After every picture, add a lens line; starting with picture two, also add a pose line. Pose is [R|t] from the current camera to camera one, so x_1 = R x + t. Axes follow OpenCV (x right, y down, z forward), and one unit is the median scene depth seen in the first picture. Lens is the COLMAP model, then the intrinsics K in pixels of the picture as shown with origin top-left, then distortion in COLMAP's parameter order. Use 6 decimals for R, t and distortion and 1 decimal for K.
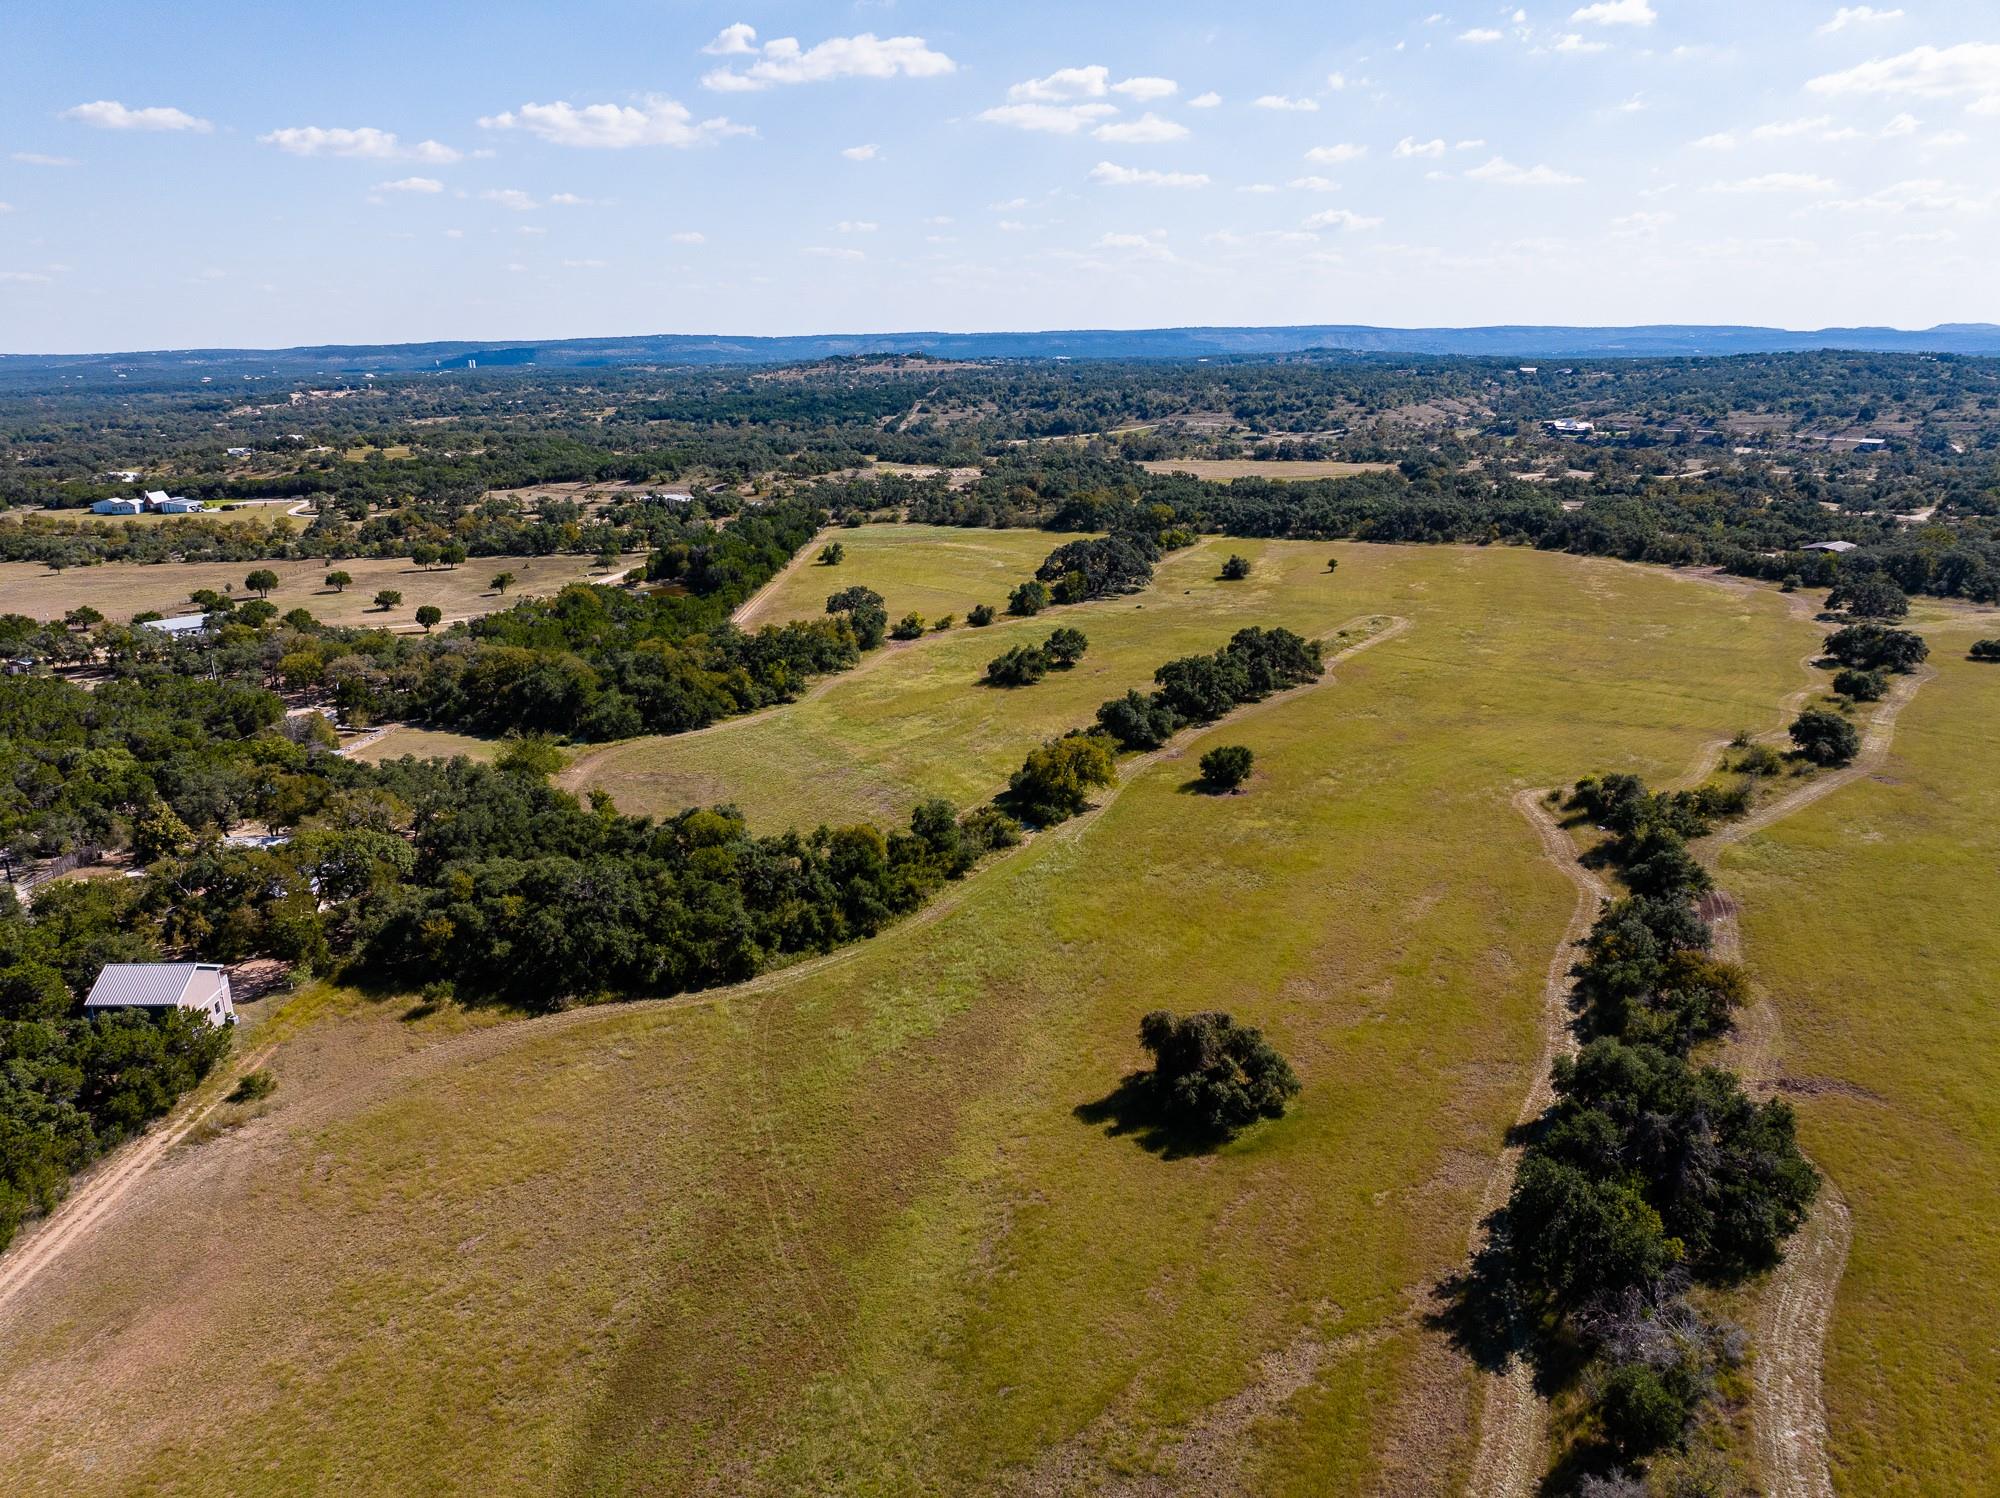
lens RADIAL K [[1400.8, 0, 998.7], [0, 1400.8, 739.8], [0, 0, 1]] dist [-0.039666, 0.003176]
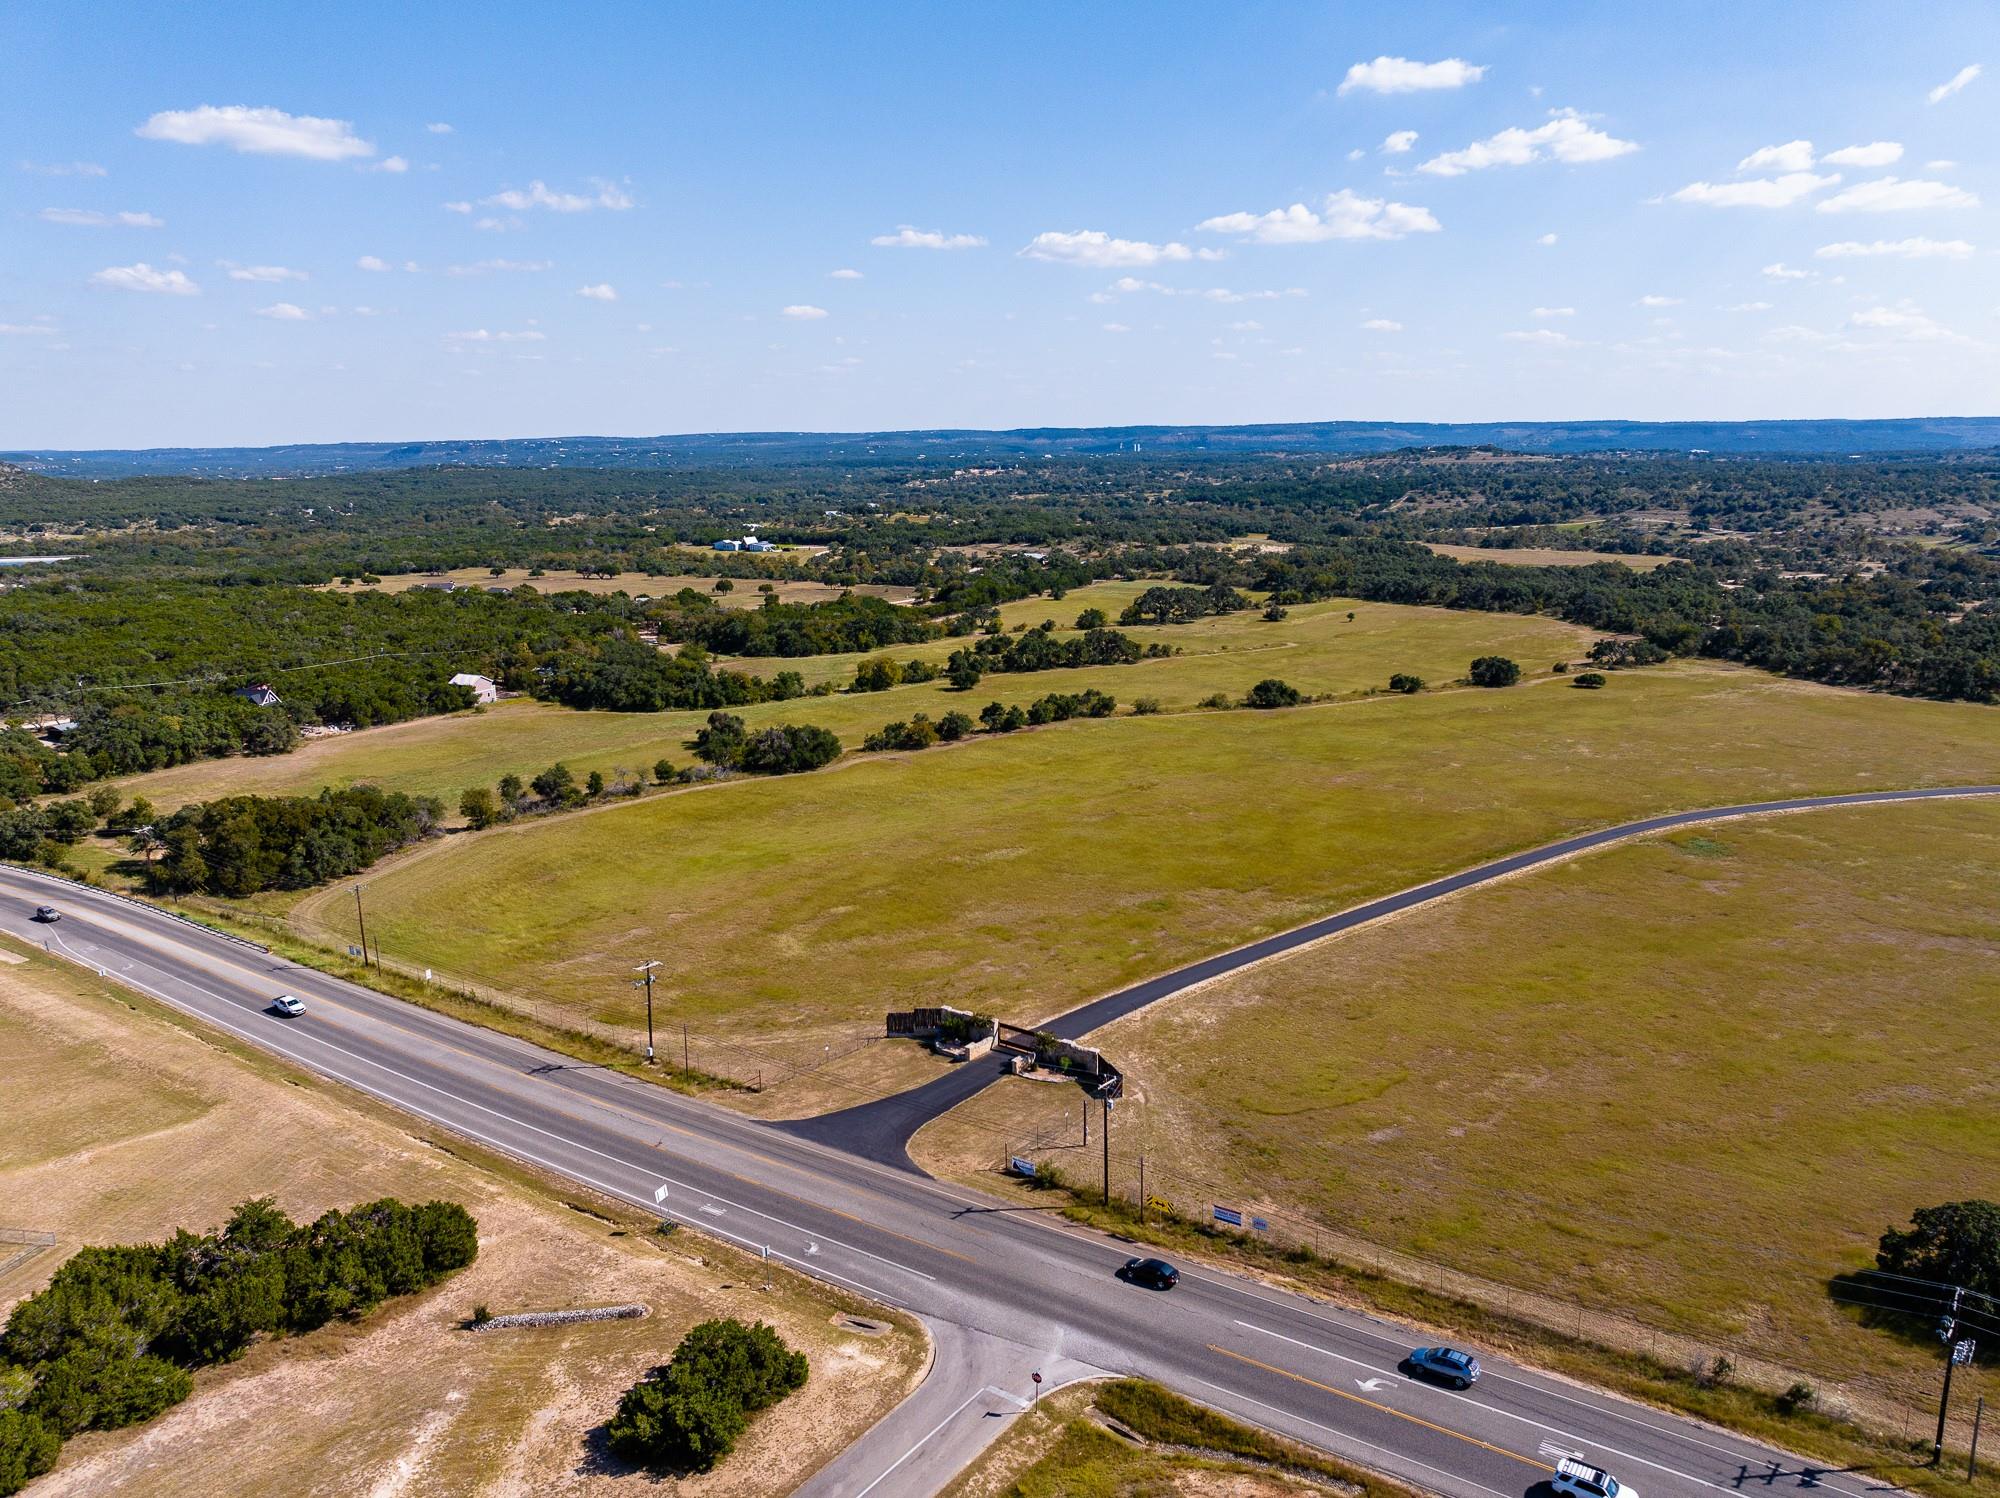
lens RADIAL K [[1490.9, 0, 1000.0], [0, 1490.9, 749.0], [0, 0, 1]] dist [-0.066031, 0.035665]
pose [[0.873151, 0.103456, -0.476344, 0.230169], [-0.132173, 0.990857, -0.027076, 0.030975], [0.469188, 0.086602, 0.878842, -0.150741]]
